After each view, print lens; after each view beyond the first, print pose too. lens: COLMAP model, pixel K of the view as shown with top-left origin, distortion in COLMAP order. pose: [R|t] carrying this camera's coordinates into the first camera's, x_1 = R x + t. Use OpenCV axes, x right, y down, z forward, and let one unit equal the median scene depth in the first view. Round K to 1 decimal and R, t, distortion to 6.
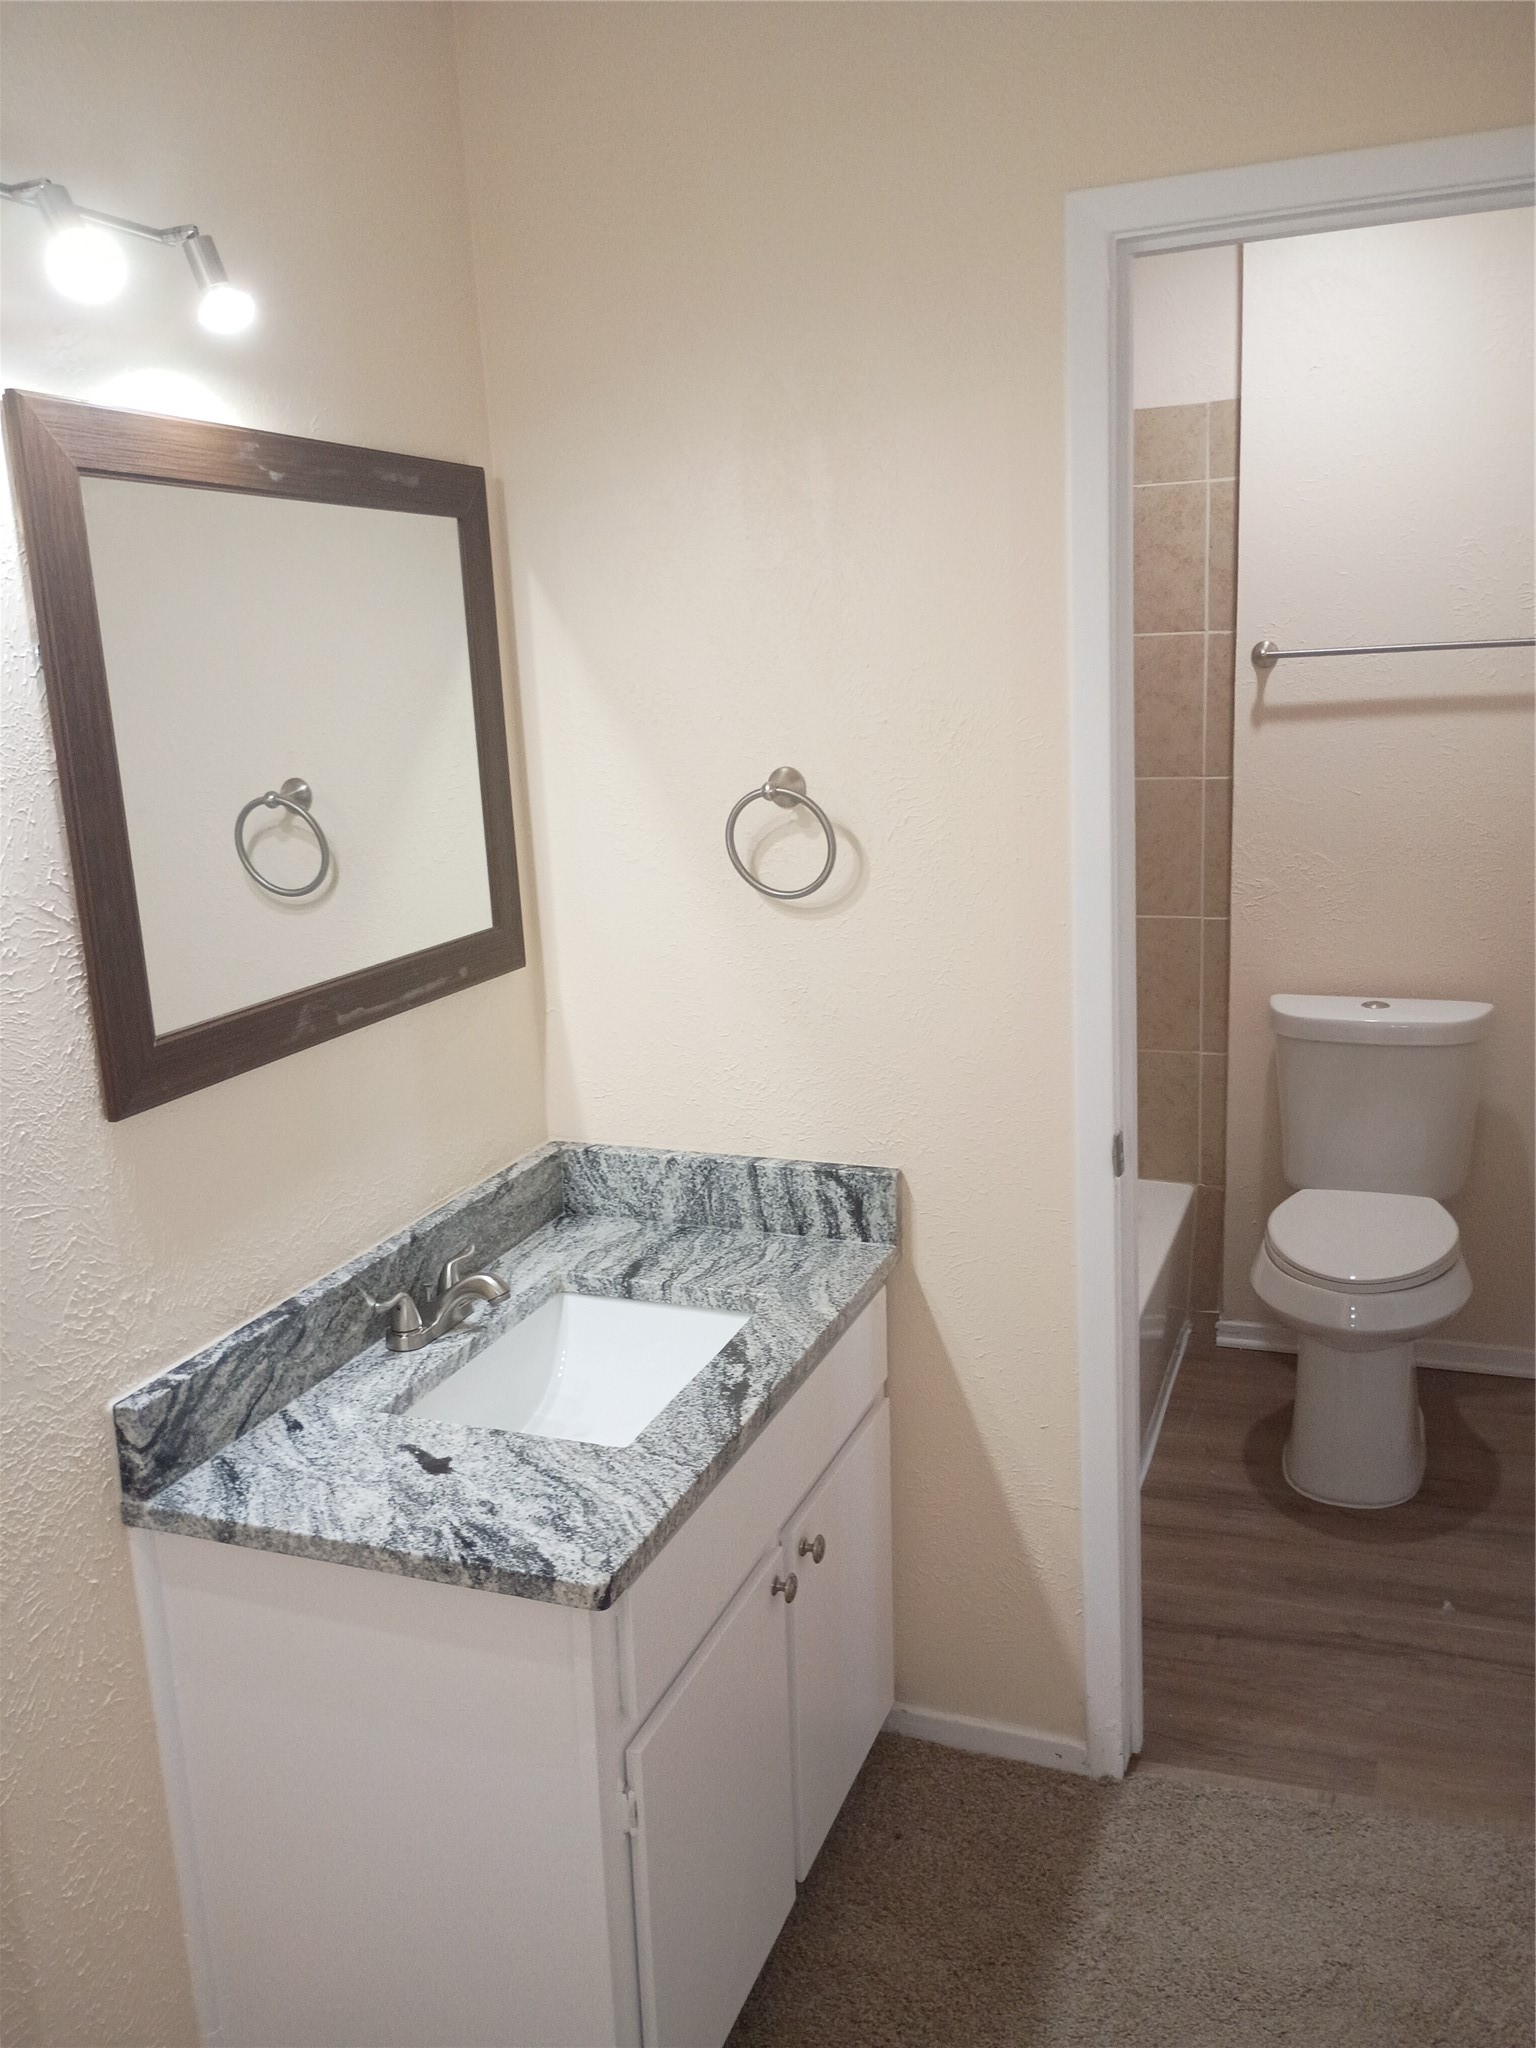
lens RADIAL K [[1677.4, 0, 768.0], [0, 1677.4, 1024.0], [0, 0, 1]] dist [0.064527, -0.080464]
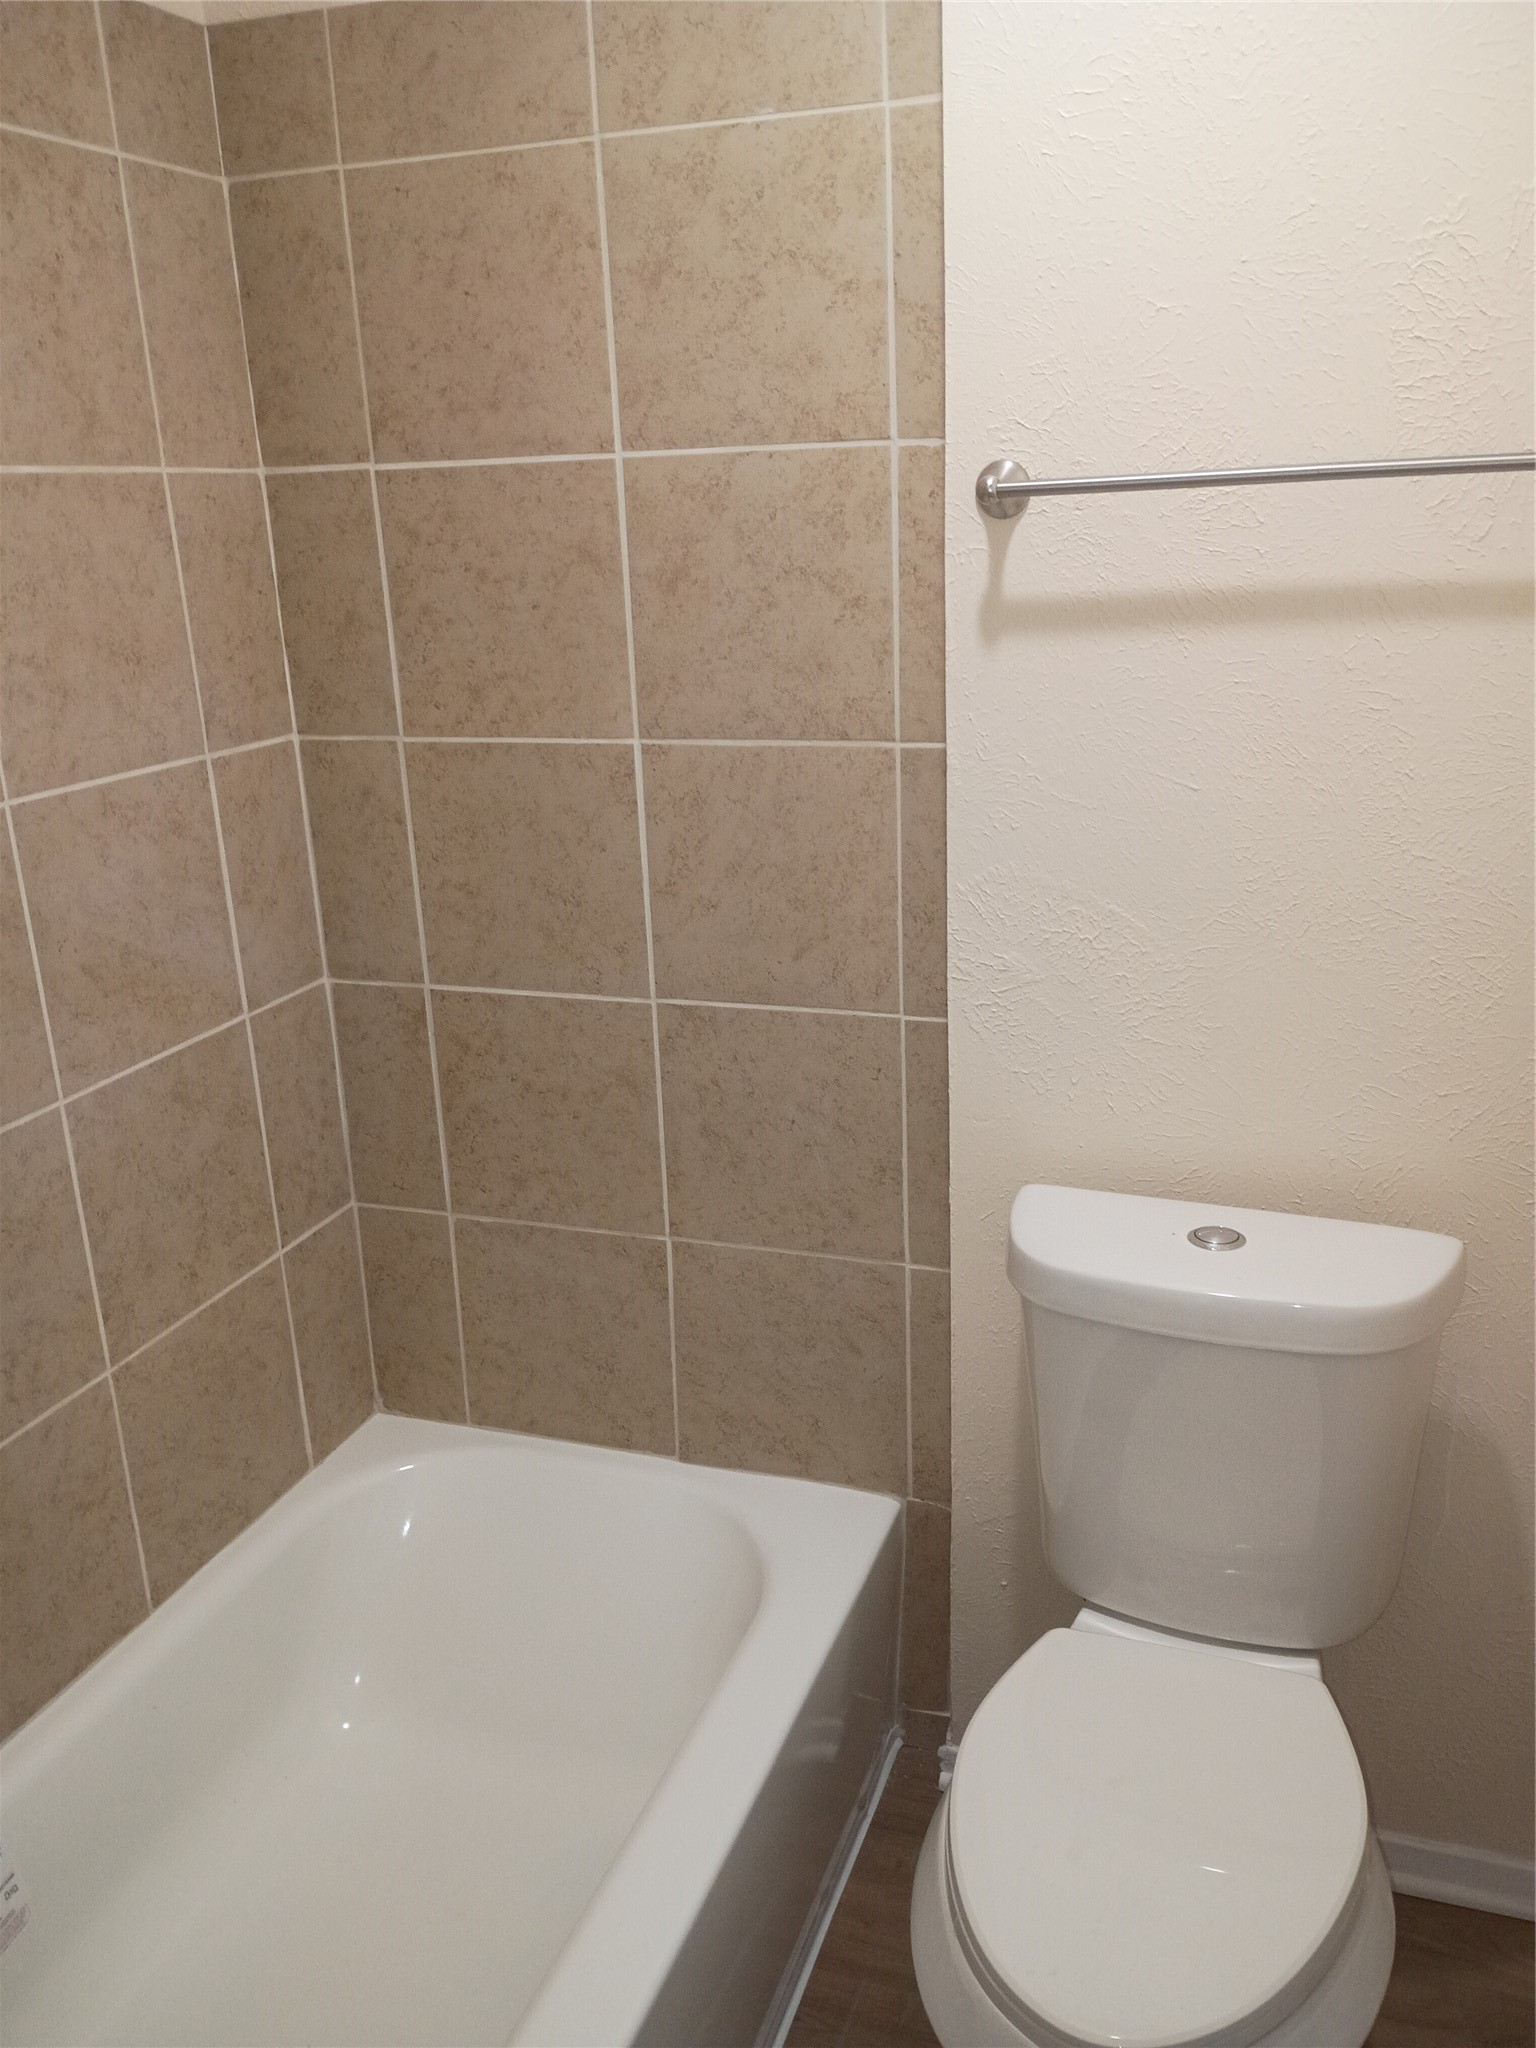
lens RADIAL K [[1677.4, 0, 768.0], [0, 1677.4, 1024.0], [0, 0, 1]] dist [0.064527, -0.080464]
pose [[0.999167, -0.003625, 0.040649, 0.206387], [0.000967, 0.997871, 0.065215, -0.099332], [-0.040798, -0.065121, 0.997043, 0.517580]]
